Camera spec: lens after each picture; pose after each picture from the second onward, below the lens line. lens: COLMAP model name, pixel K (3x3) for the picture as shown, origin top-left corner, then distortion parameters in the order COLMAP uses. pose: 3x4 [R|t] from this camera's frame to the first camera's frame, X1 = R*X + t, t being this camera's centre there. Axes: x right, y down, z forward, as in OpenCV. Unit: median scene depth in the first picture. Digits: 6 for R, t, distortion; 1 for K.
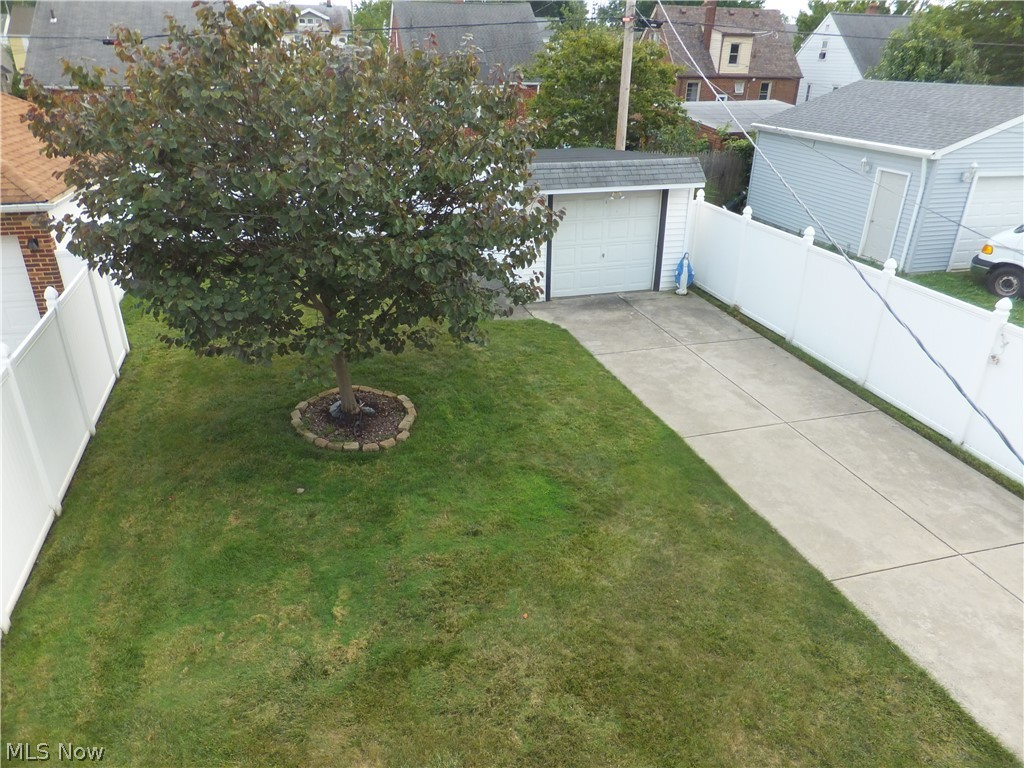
lens RADIAL K [[701.8, 0, 513.1], [0, 701.8, 371.6], [0, 0, 1]] dist [-0.004384, -0.001869]
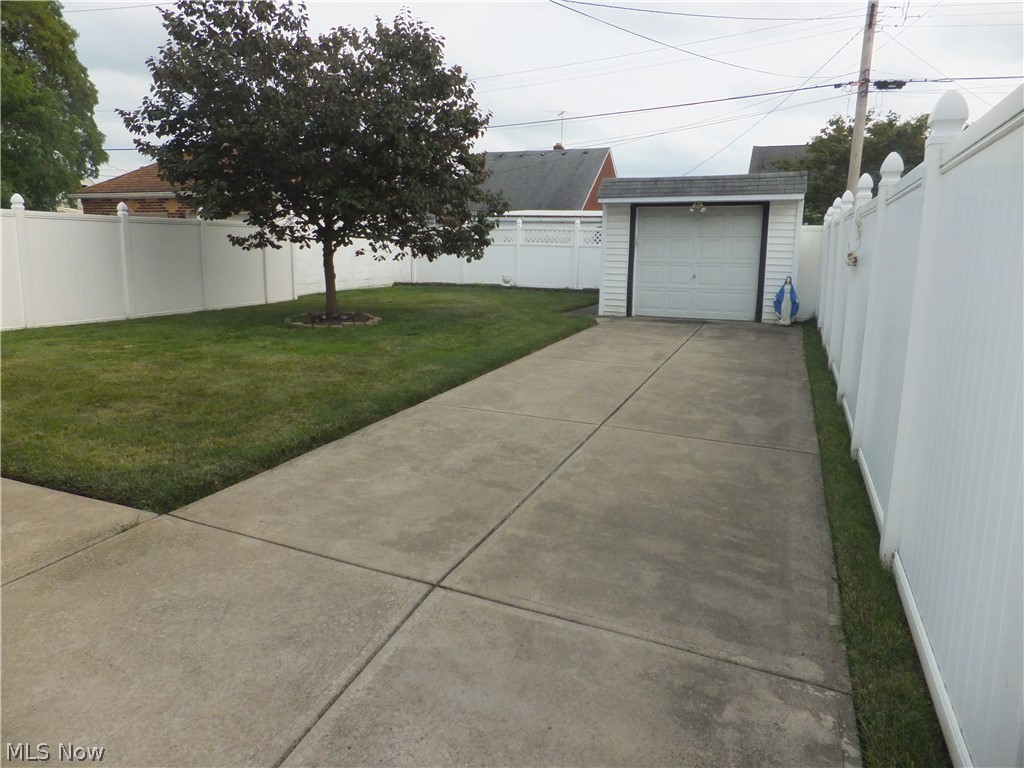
lens RADIAL K [[701.8, 0, 513.1], [0, 701.8, 371.6], [0, 0, 1]] dist [-0.004384, -0.001869]
pose [[0.780235, 0.095872, -0.618095, 0.526429], [-0.263187, 0.946768, -0.185374, 0.191597], [0.567420, 0.307310, 0.763934, 0.179290]]
